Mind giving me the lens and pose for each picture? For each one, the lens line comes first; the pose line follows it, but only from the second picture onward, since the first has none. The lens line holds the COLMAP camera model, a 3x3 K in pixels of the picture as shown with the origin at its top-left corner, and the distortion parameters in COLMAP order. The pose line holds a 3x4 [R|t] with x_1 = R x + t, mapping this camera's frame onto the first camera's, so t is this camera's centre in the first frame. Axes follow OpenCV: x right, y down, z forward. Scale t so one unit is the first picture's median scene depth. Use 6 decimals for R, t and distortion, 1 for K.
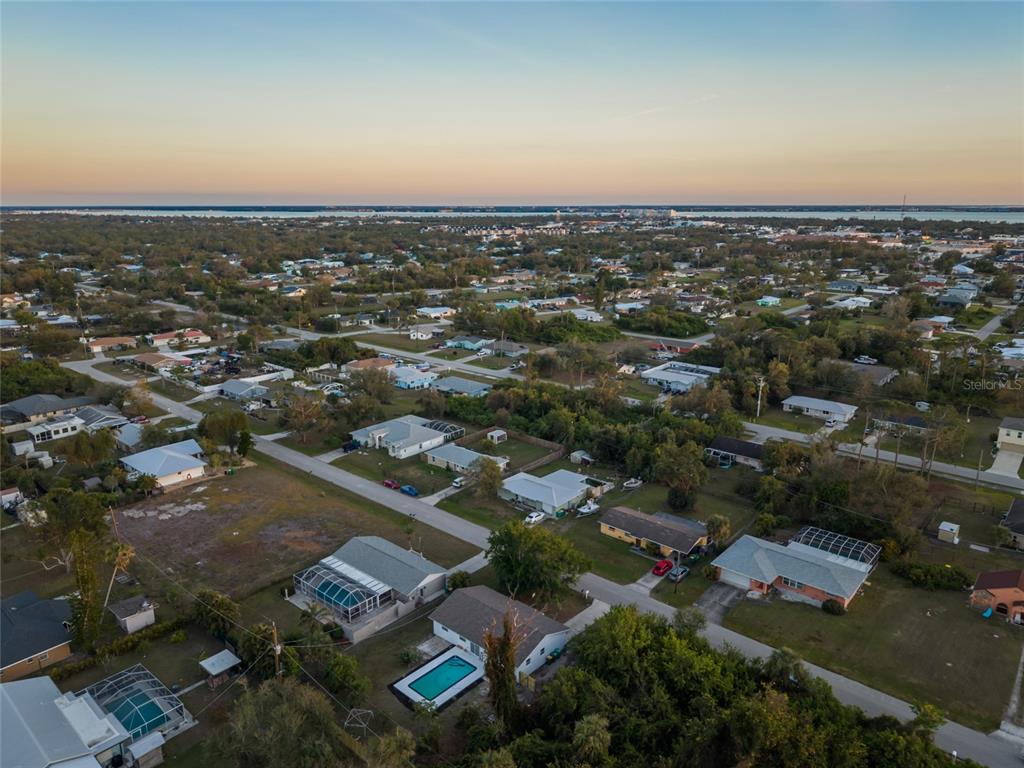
lens RADIAL K [[711.3, 0, 512.0], [0, 711.3, 384.0], [0, 0, 1]] dist [0.059793, -0.090368]
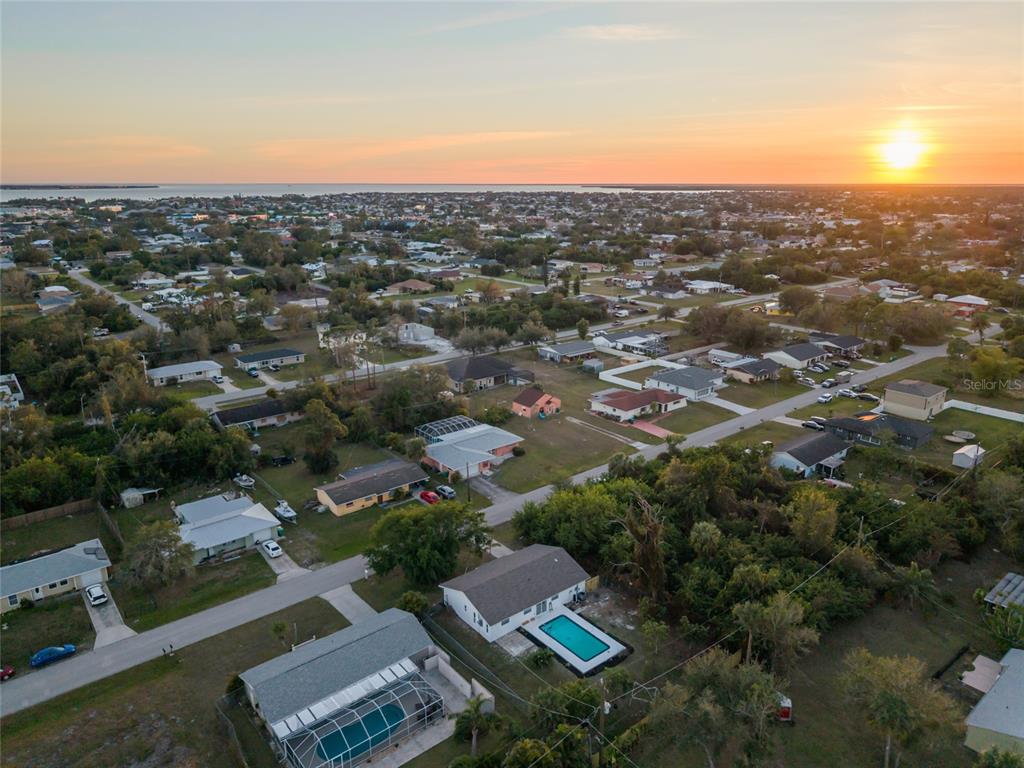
lens RADIAL K [[711.3, 0, 512.0], [0, 711.3, 384.0], [0, 0, 1]] dist [0.059793, -0.090368]
pose [[0.133637, -0.267810, 0.954159, -0.563098], [0.245017, 0.941834, 0.230034, -0.085007], [-0.960264, 0.203044, 0.191482, 0.513617]]
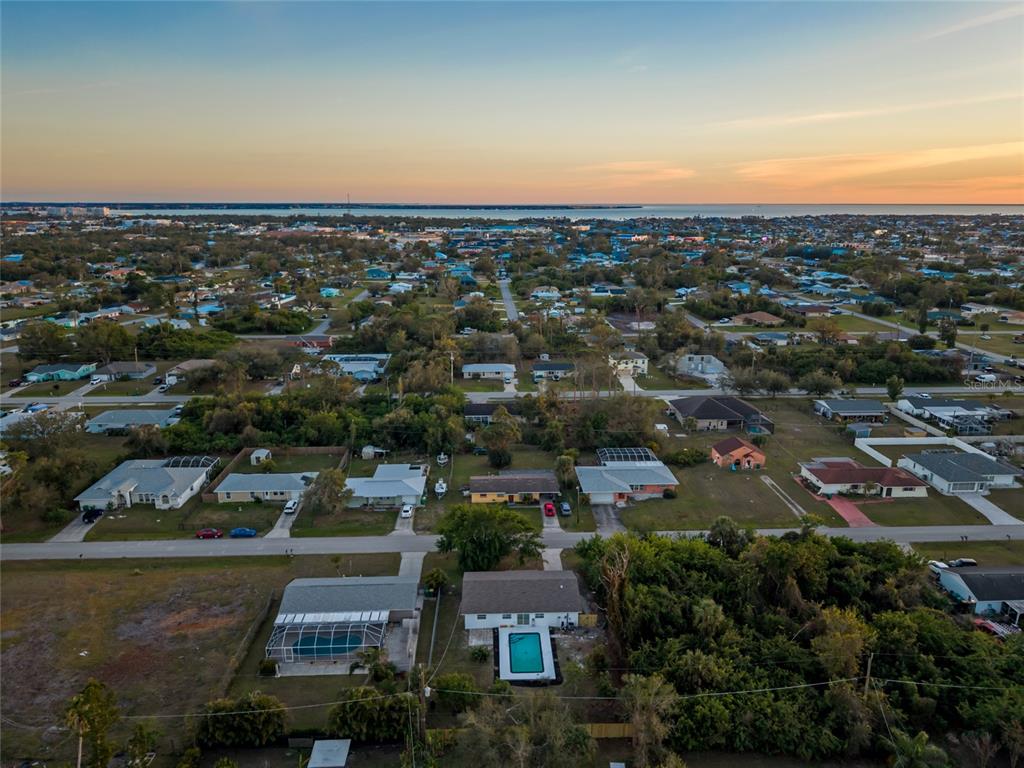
lens RADIAL K [[700.8, 0, 507.7], [0, 700.8, 378.1], [0, 0, 1]] dist [0.064338, -0.085087]
pose [[0.713541, -0.169864, 0.679710, -0.462750], [0.170965, 0.983051, 0.066196, -0.035528], [-0.679434, 0.068973, 0.730488, 0.145705]]
